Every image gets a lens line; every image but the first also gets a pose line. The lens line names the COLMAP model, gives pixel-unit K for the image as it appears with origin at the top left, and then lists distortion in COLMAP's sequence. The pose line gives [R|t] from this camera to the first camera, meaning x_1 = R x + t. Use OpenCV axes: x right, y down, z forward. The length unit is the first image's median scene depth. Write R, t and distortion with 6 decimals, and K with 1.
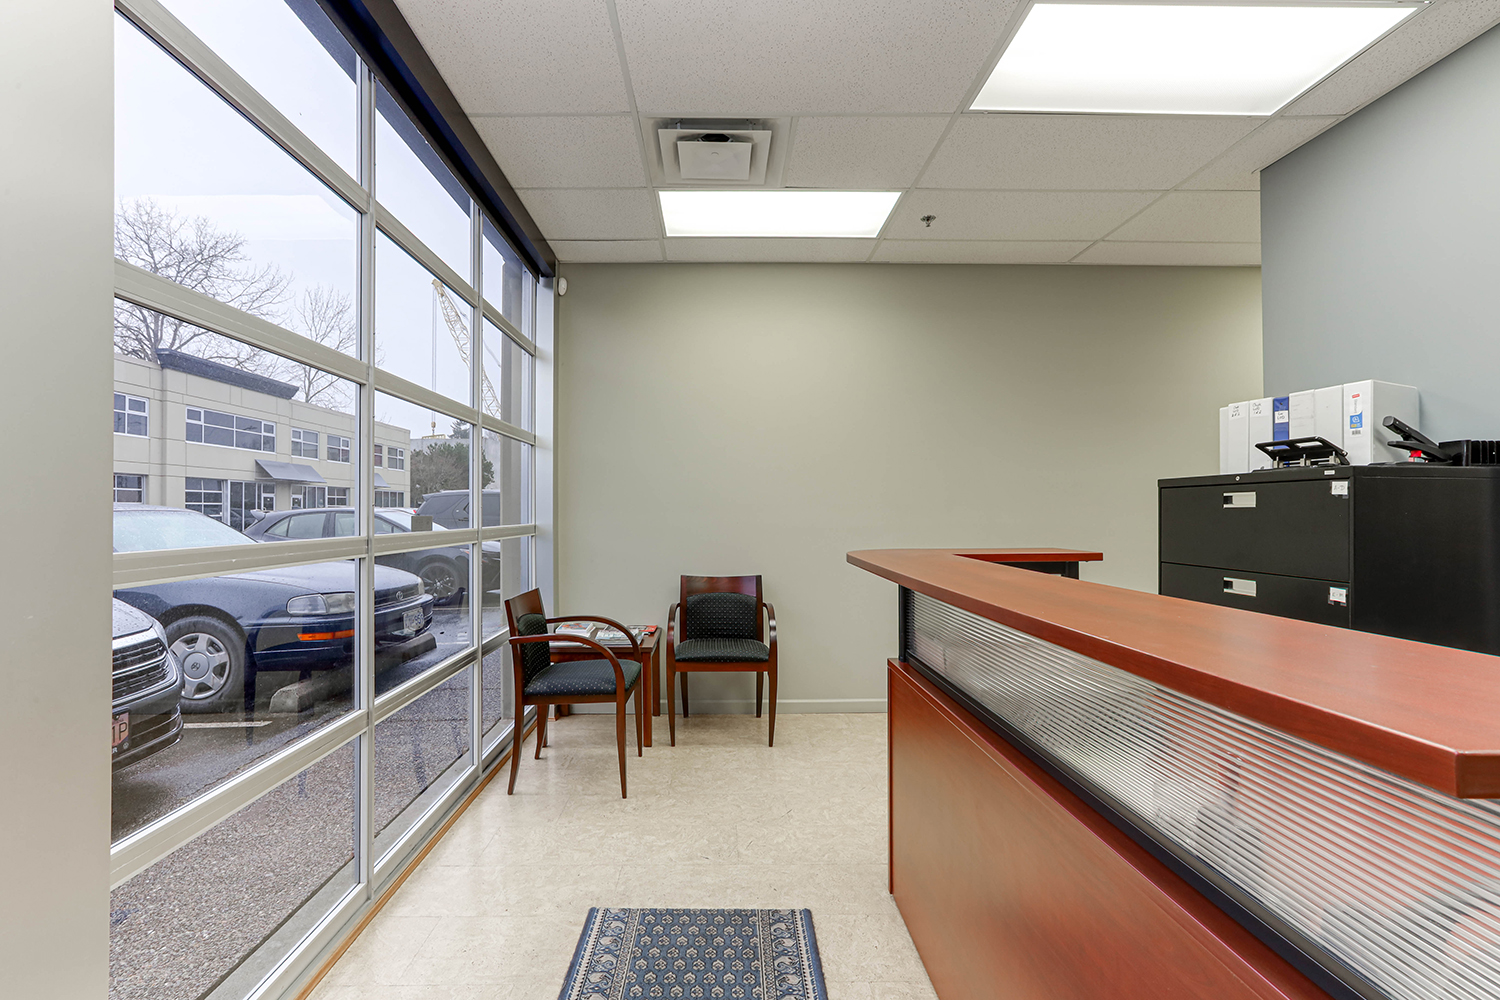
lens RADIAL K [[726.3, 0, 742.6], [0, 726.3, 515.5], [0, 0, 1]] dist [-0.037122, 0.021080]
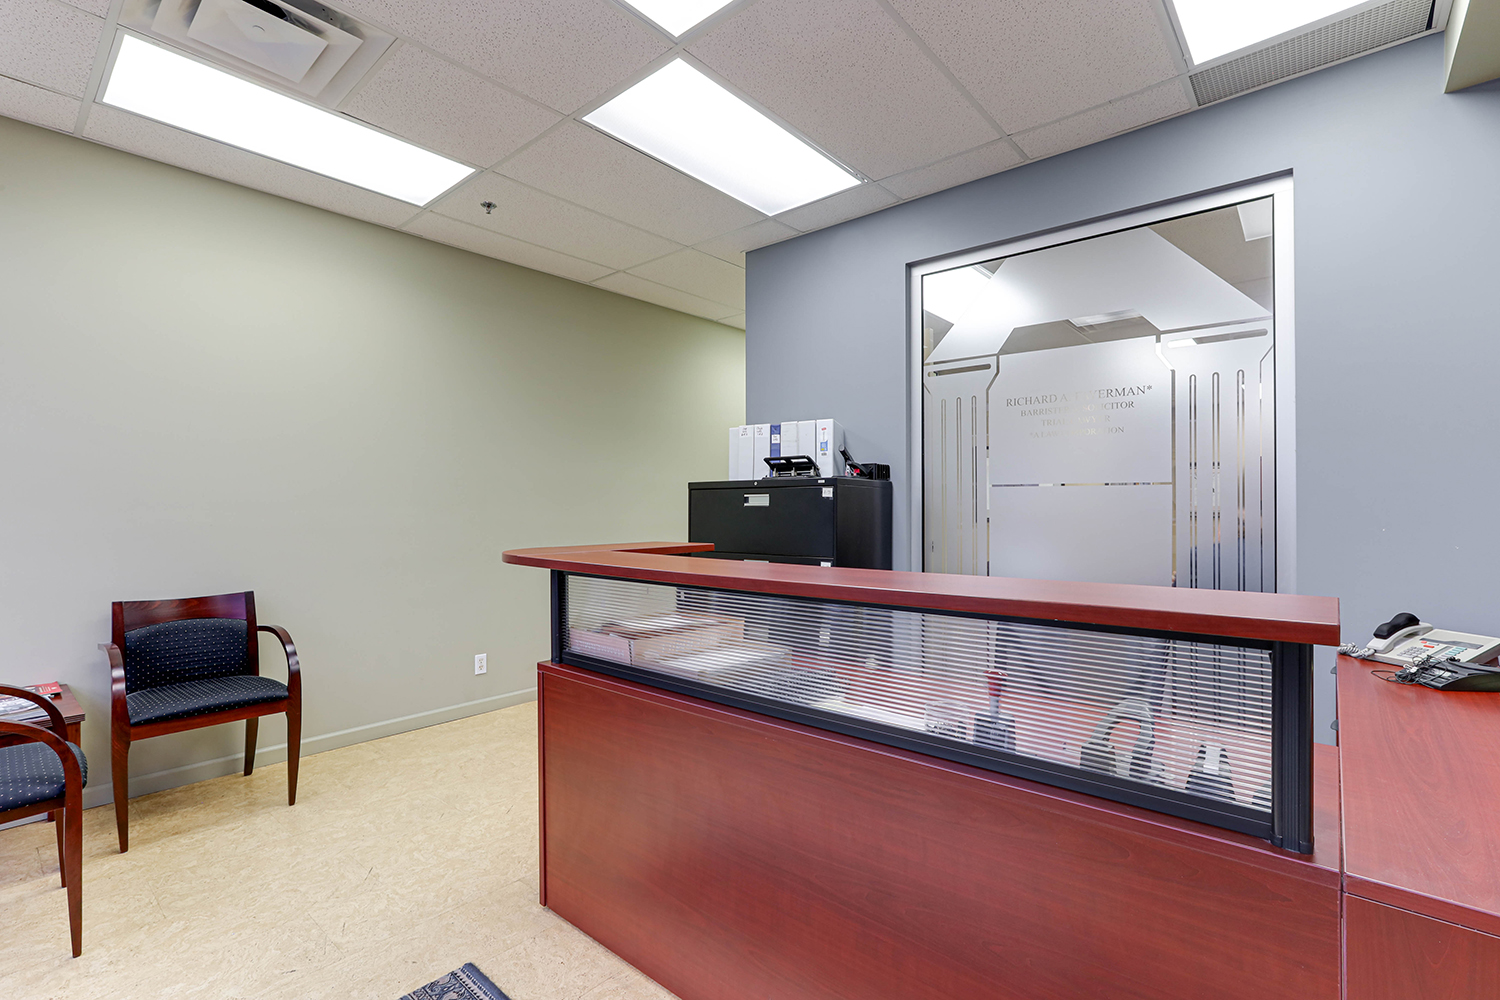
lens RADIAL K [[687.6, 0, 777.5], [0, 687.6, 514.1], [0, 0, 1]] dist [-0.026448, 0.014621]
pose [[0.649219, -0.007675, 0.760563, -0.234712], [0.005872, 0.999970, 0.005078, -0.001380], [-0.760579, 0.001169, 0.649244, 0.141903]]
